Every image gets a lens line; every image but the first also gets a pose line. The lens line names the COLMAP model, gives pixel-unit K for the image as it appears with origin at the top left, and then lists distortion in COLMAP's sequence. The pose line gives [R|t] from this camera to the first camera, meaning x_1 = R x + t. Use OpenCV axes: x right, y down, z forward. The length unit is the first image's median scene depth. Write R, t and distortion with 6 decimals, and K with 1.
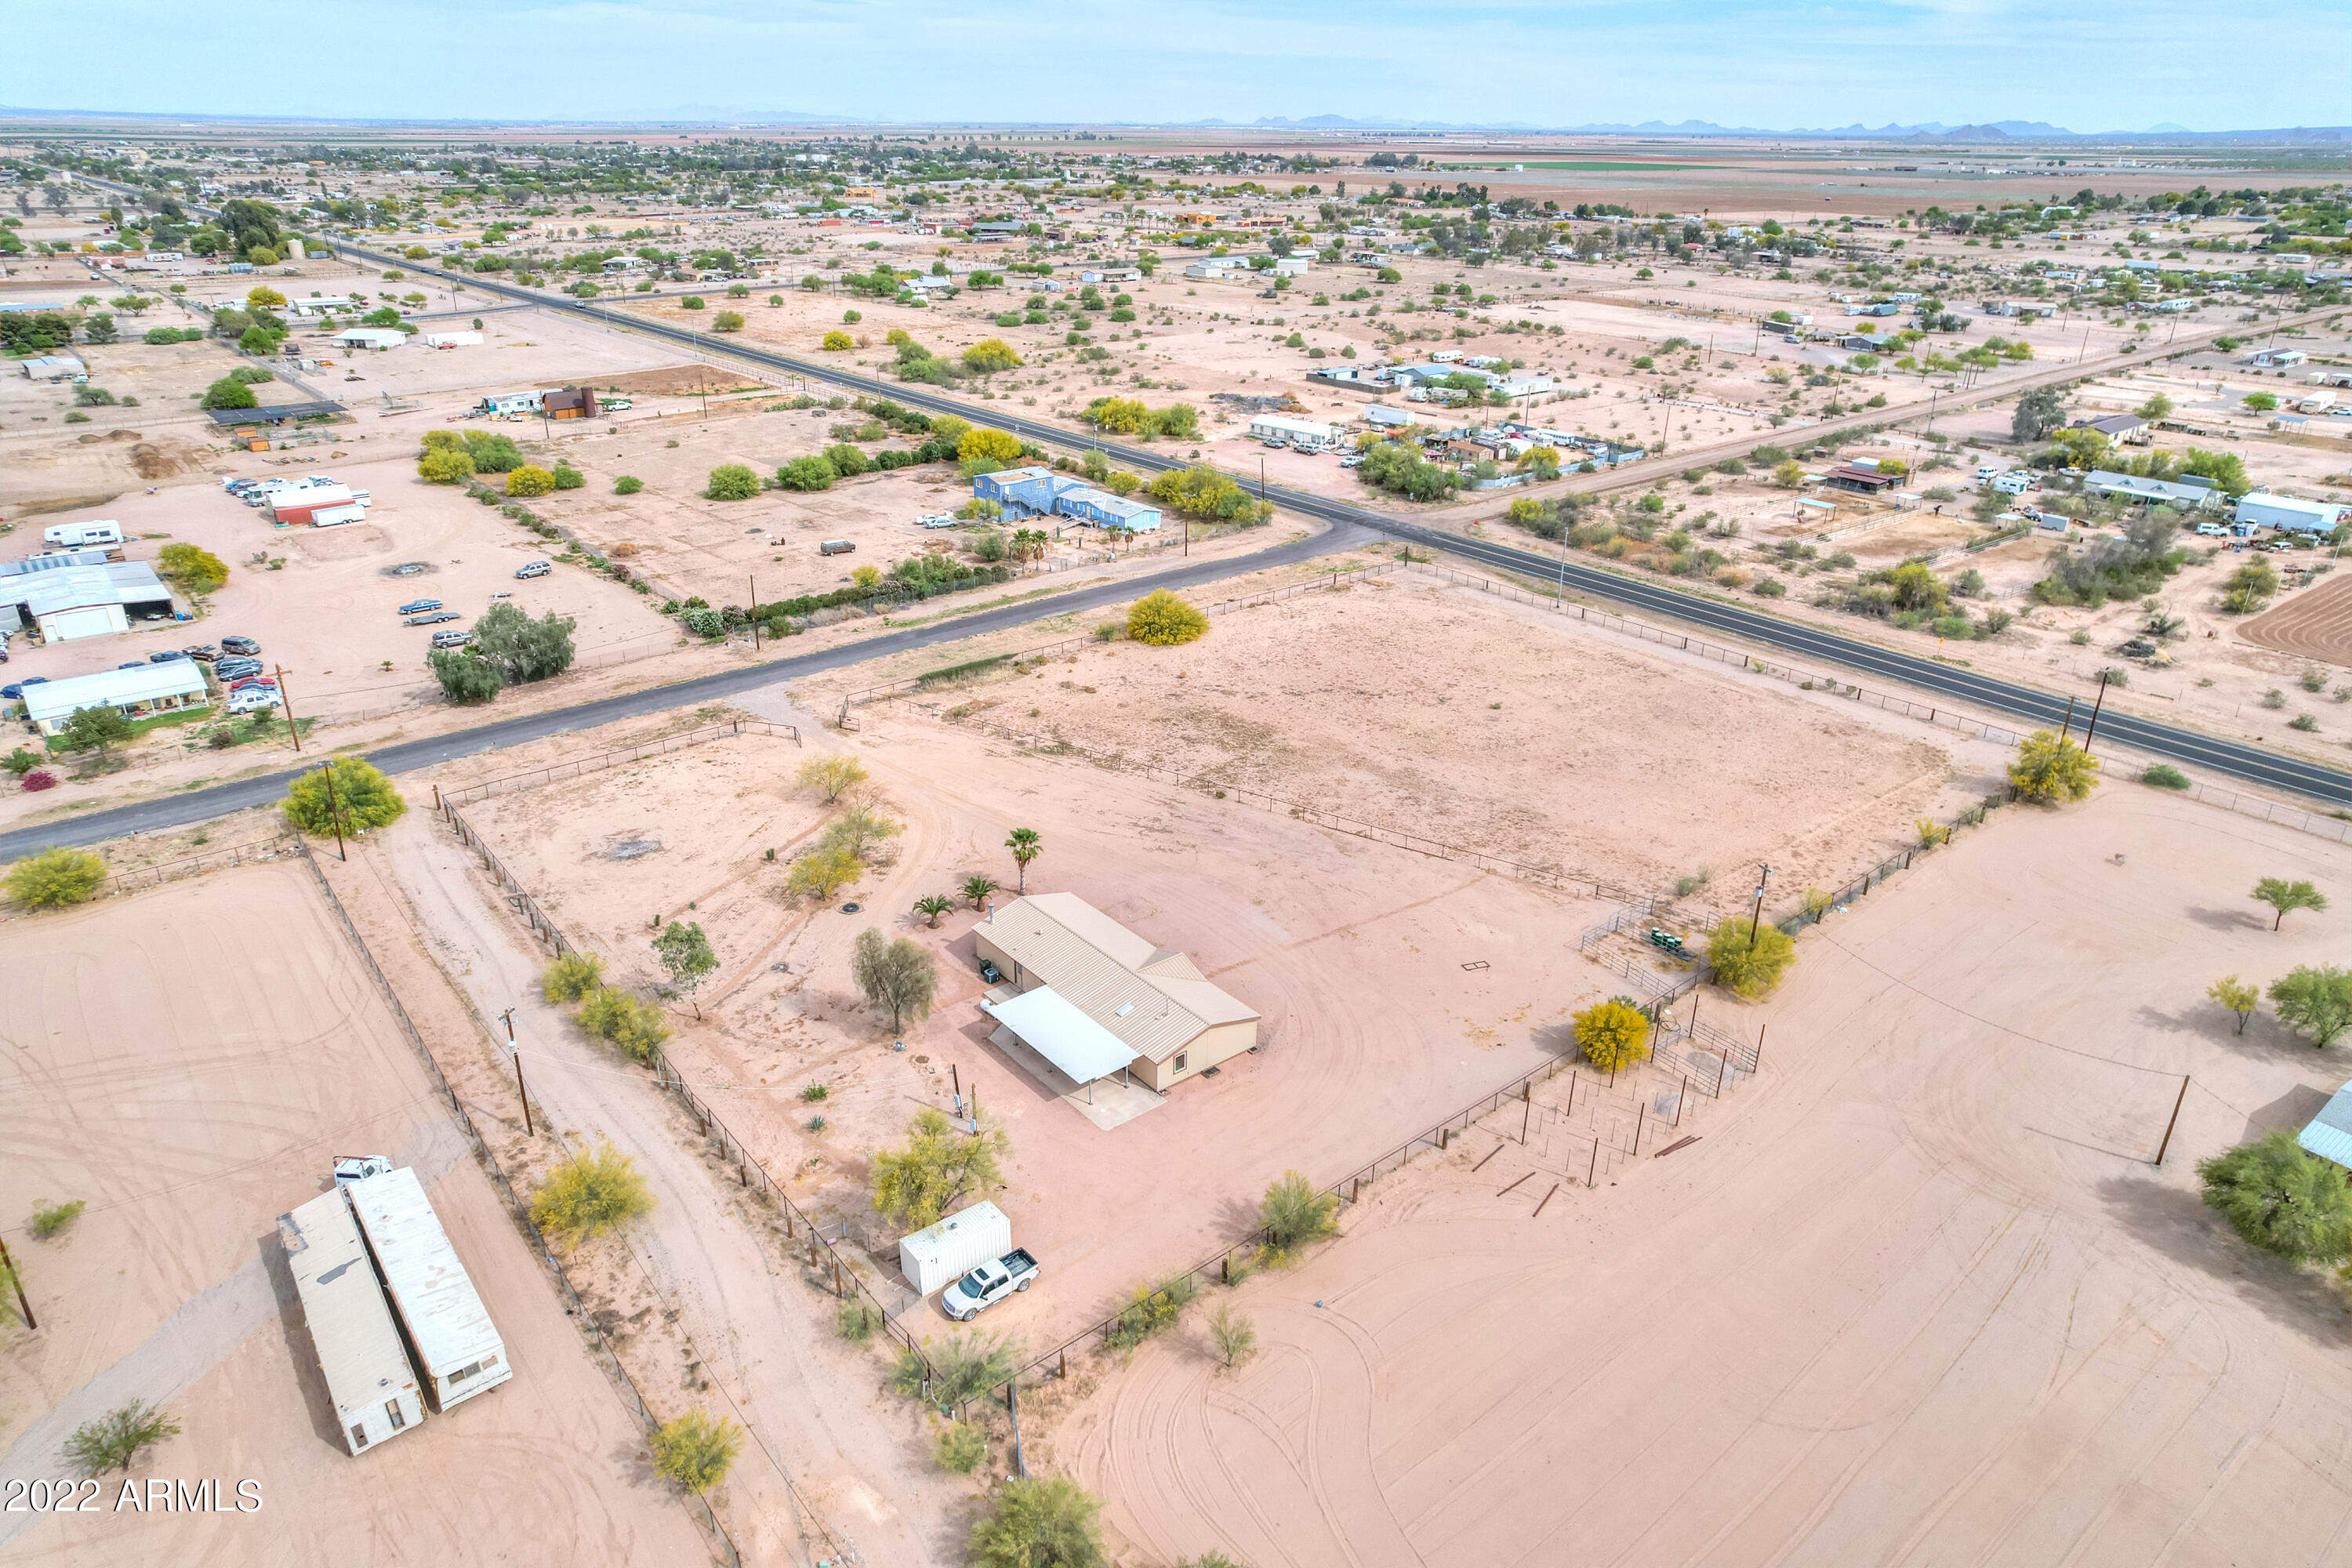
lens RADIAL K [[1496.0, 0, 1176.5], [0, 1496.0, 804.6], [0, 0, 1]] dist [-0.077894, 0.072422]
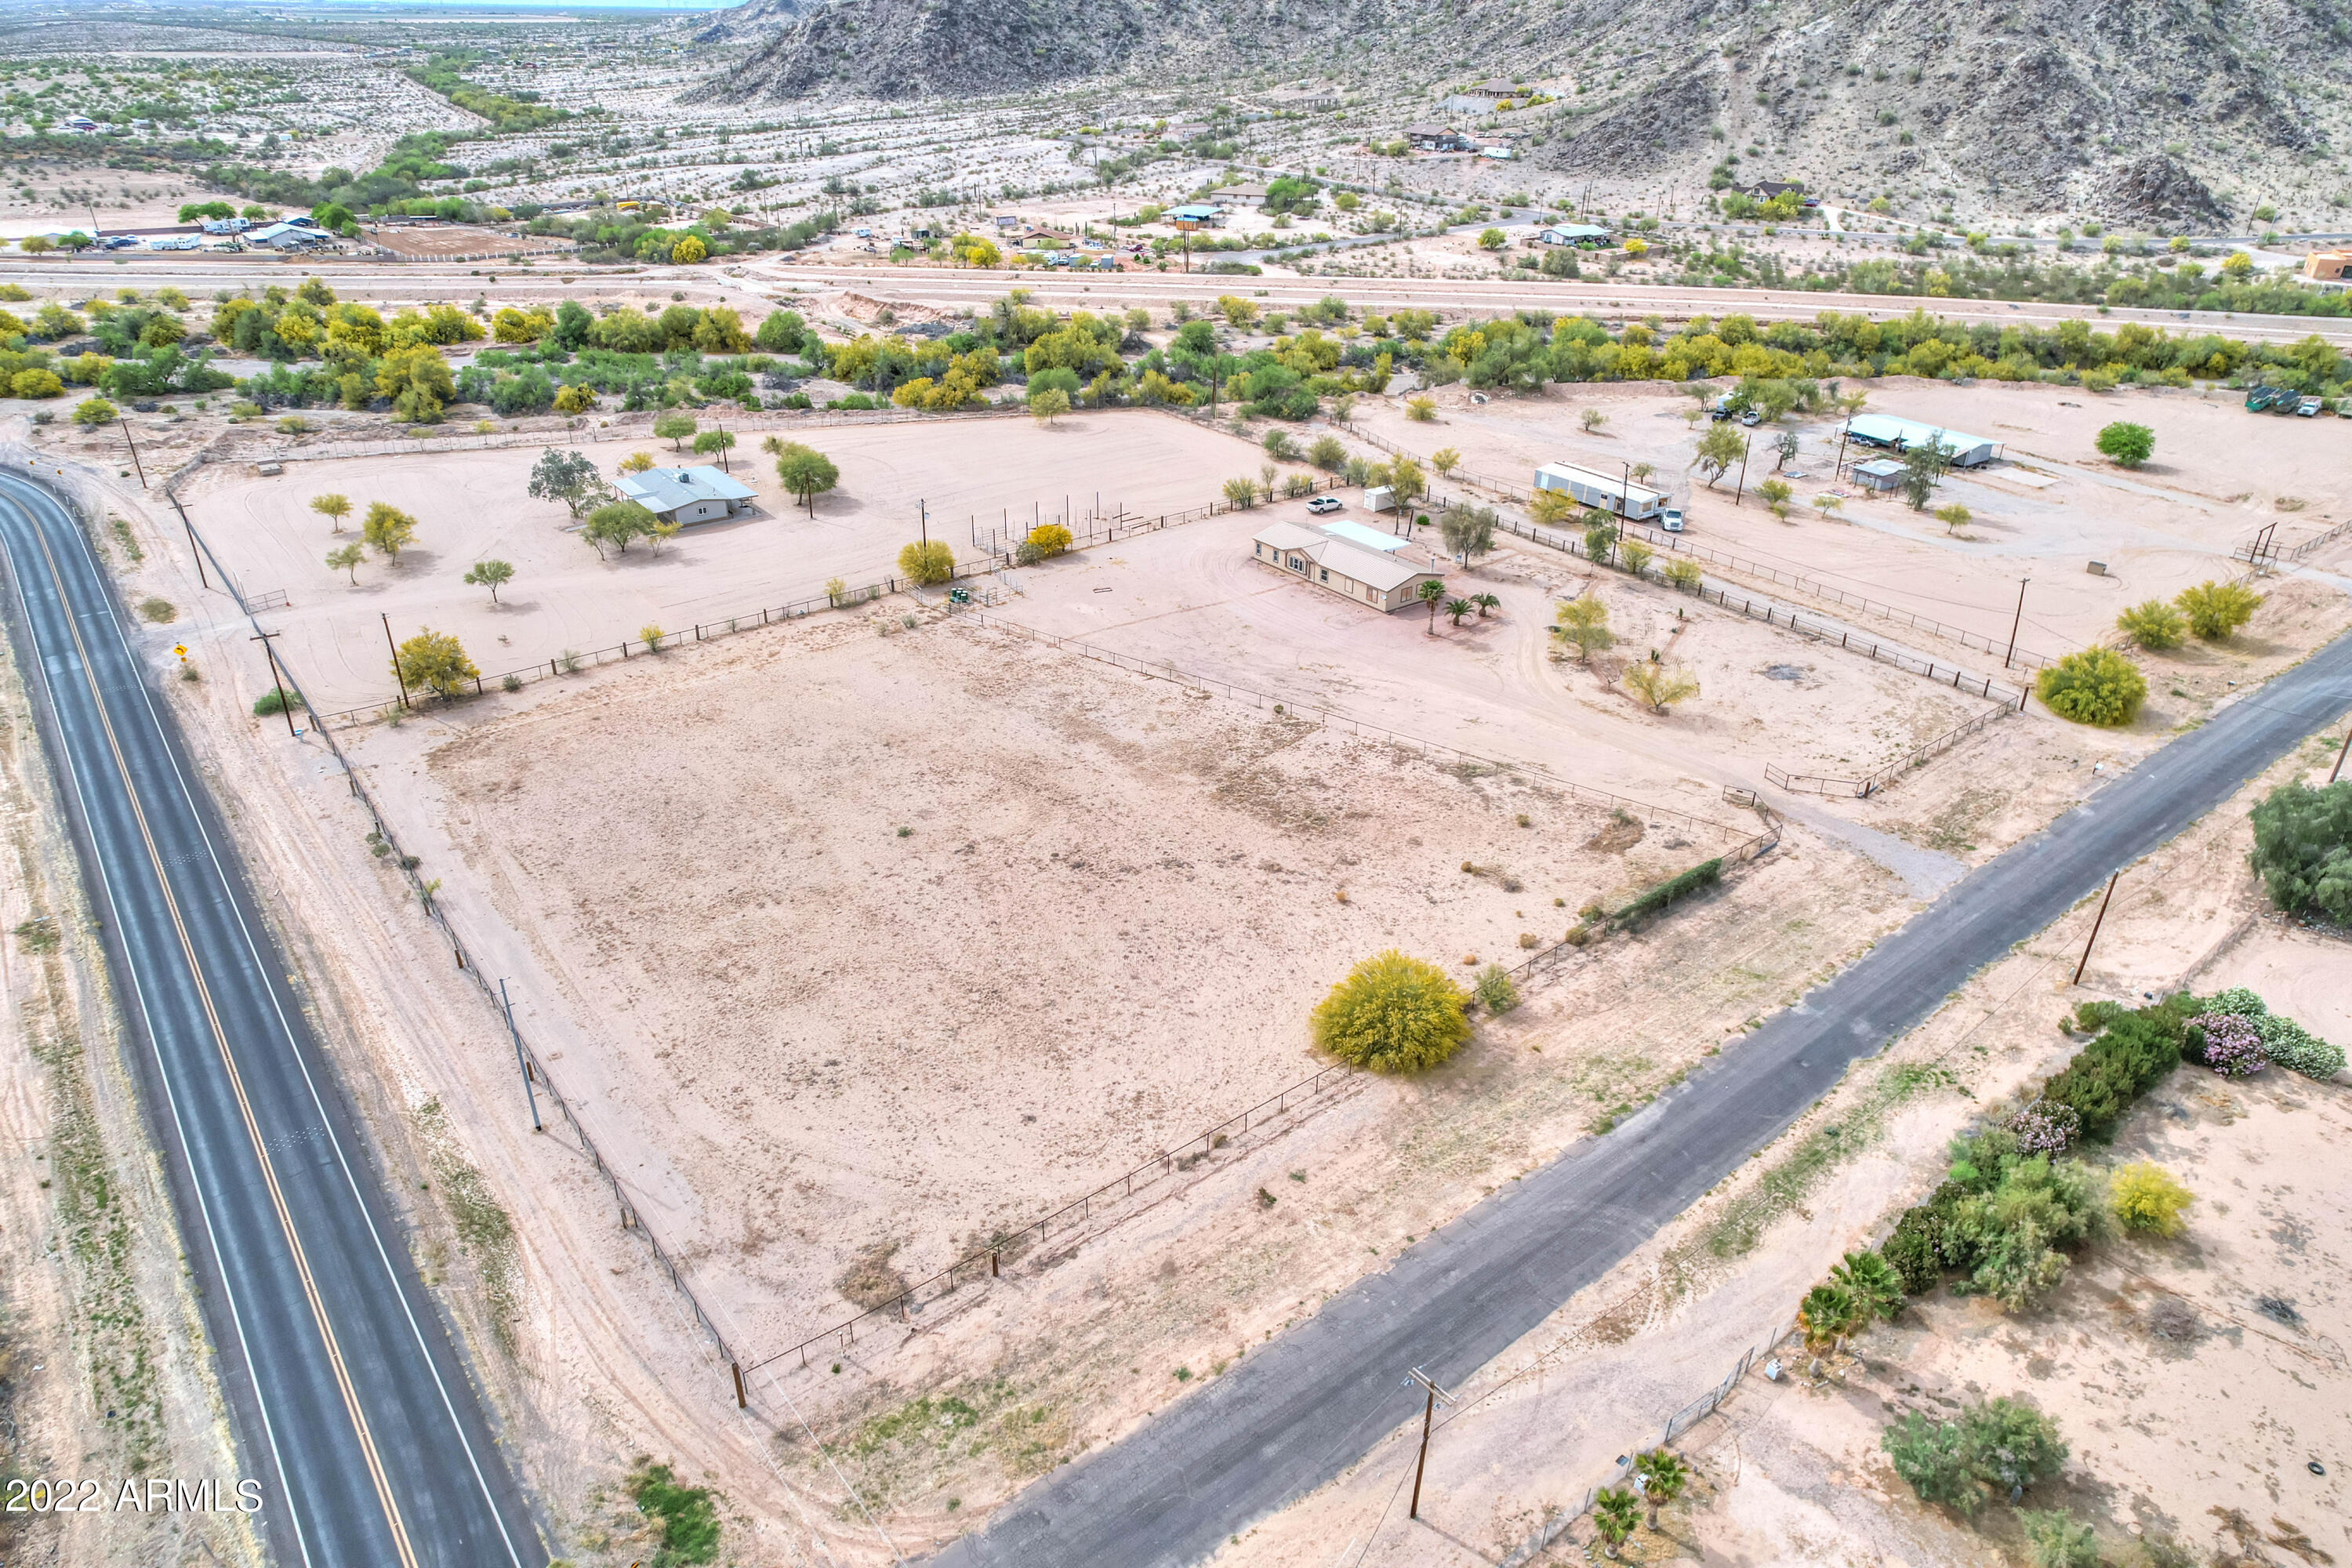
lens RADIAL K [[1496.0, 0, 1176.5], [0, 1496.0, 804.6], [0, 0, 1]] dist [-0.077894, 0.072422]
pose [[-0.999526, -0.029849, 0.007486, 0.074760], [-0.011724, 0.594270, 0.804180, -0.649552], [-0.028453, 0.803711, -0.594339, 1.390252]]
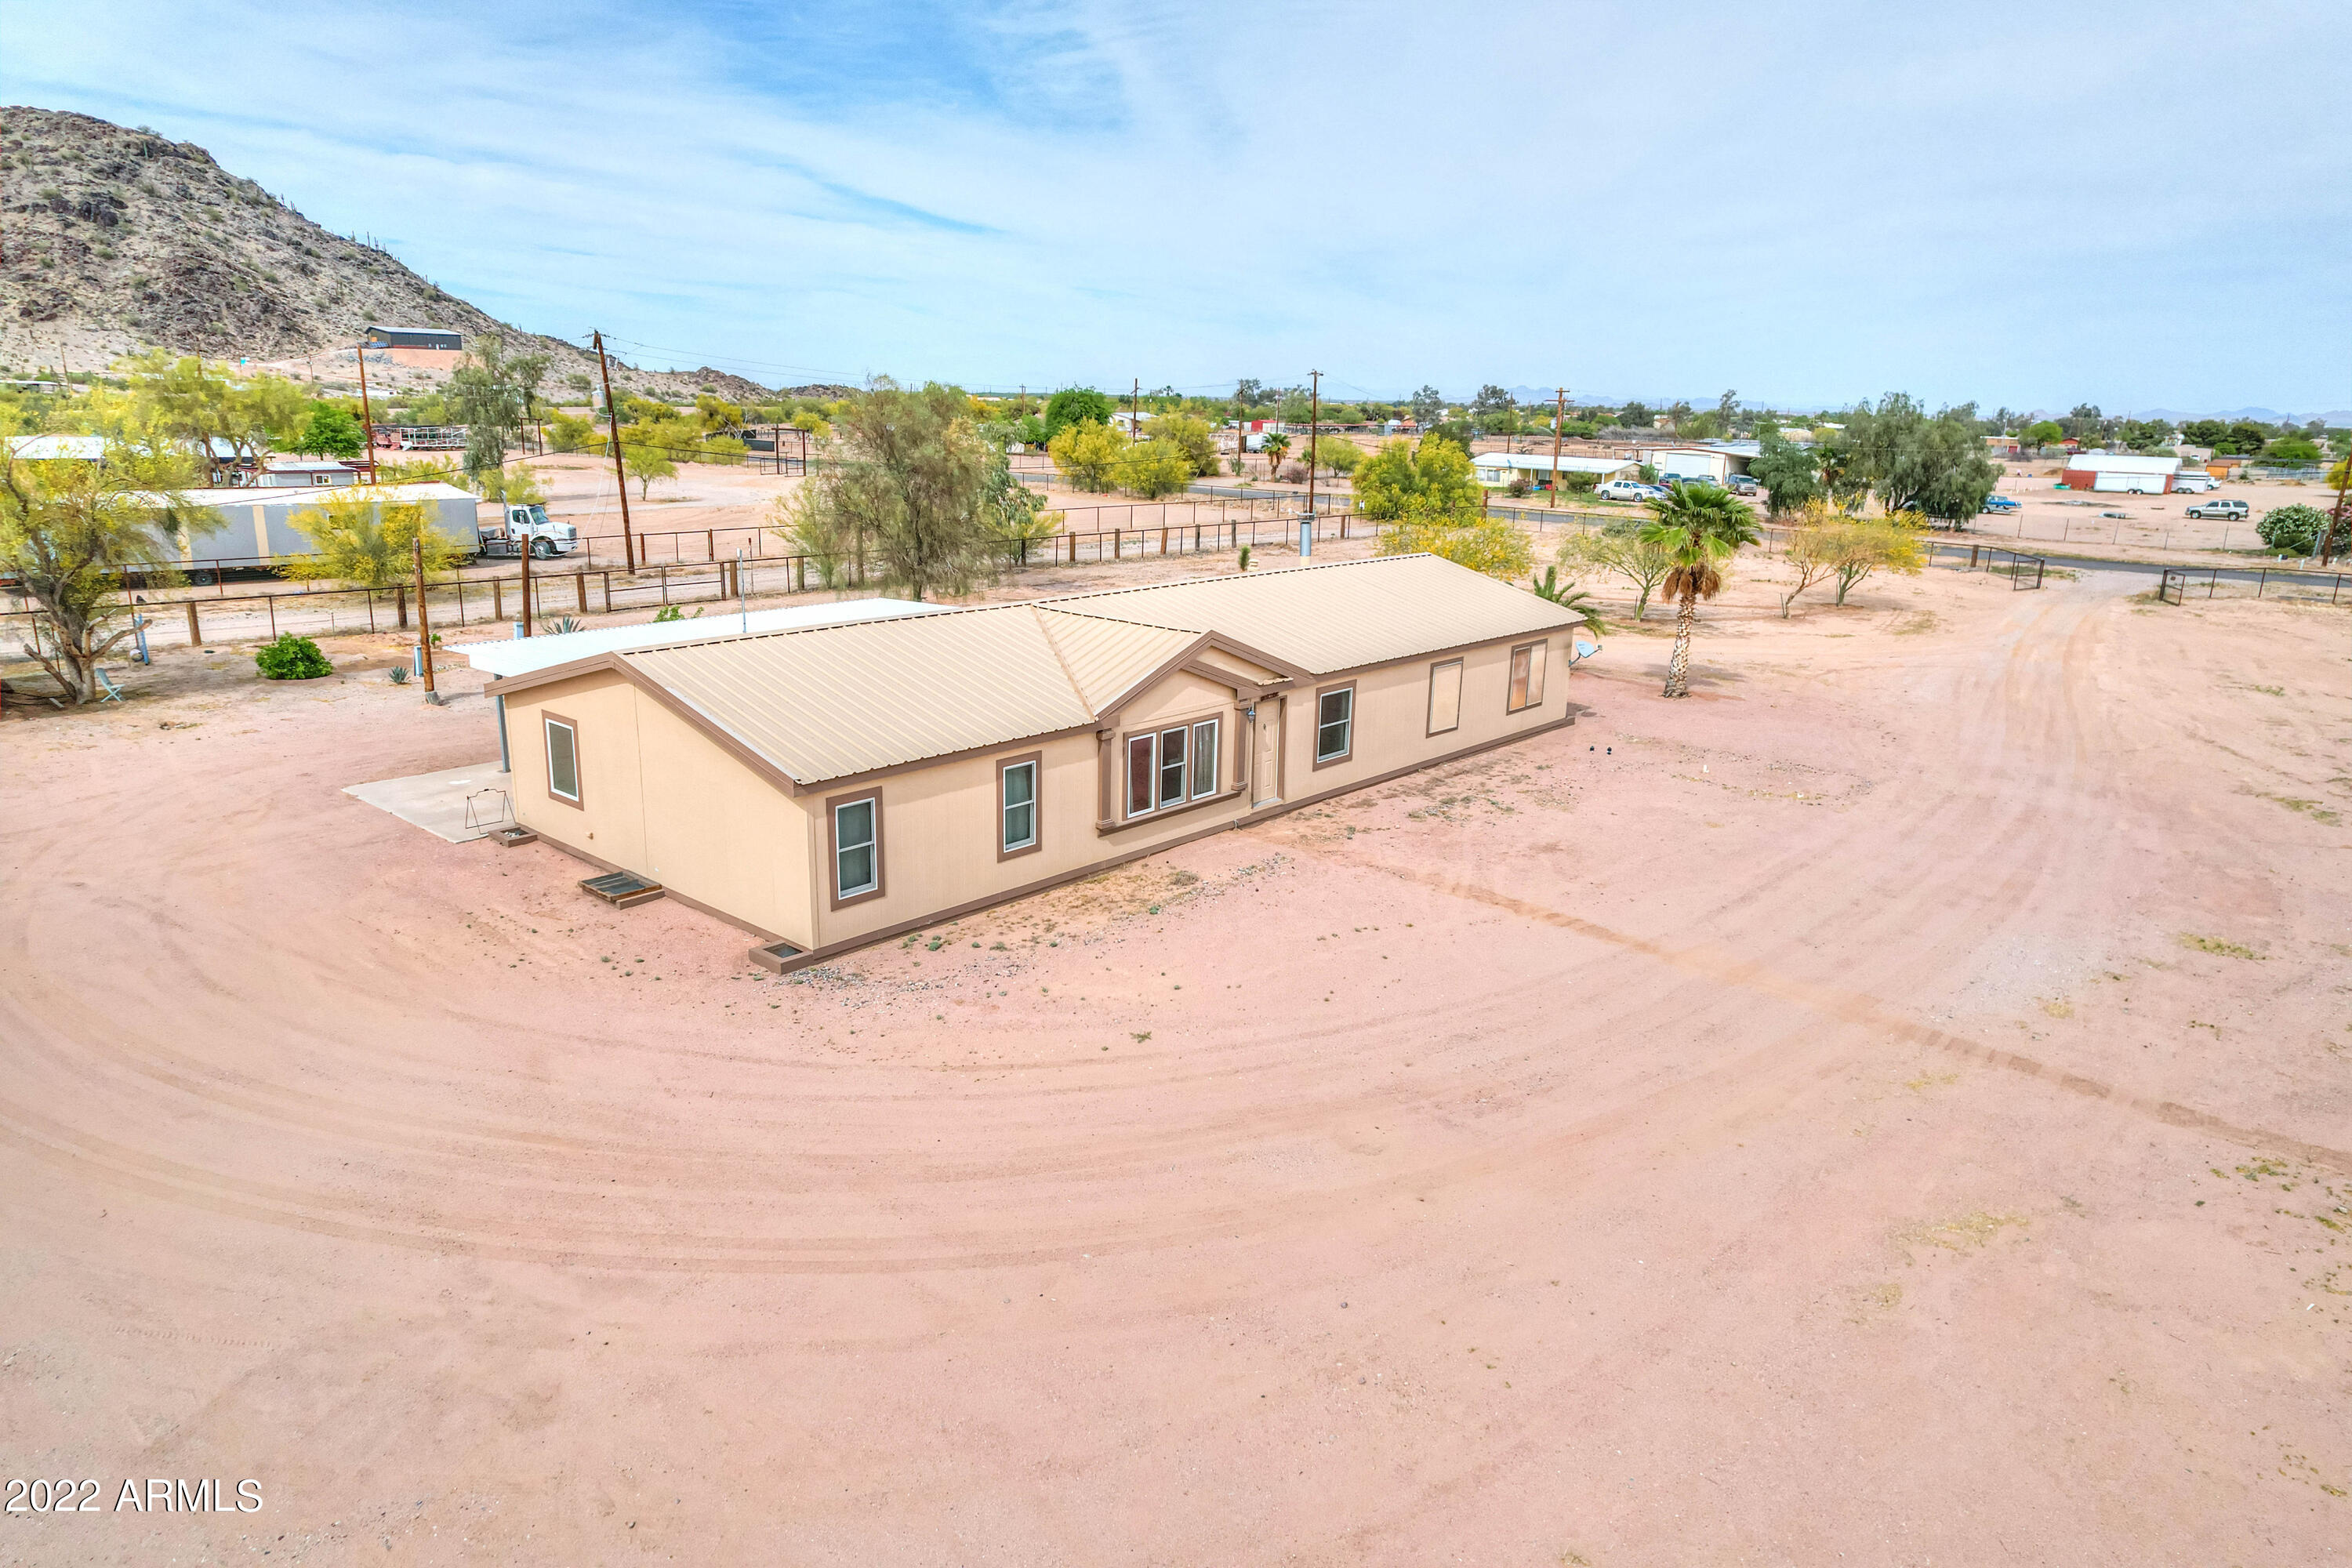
lens RADIAL K [[1497.0, 0, 1178.4], [0, 1497.0, 798.7], [0, 0, 1]] dist [-0.074222, 0.068720]
pose [[0.169035, 0.251593, -0.952957, 0.150416], [-0.434597, 0.886827, 0.157046, 0.056349], [0.884620, 0.387606, 0.259246, 0.606142]]
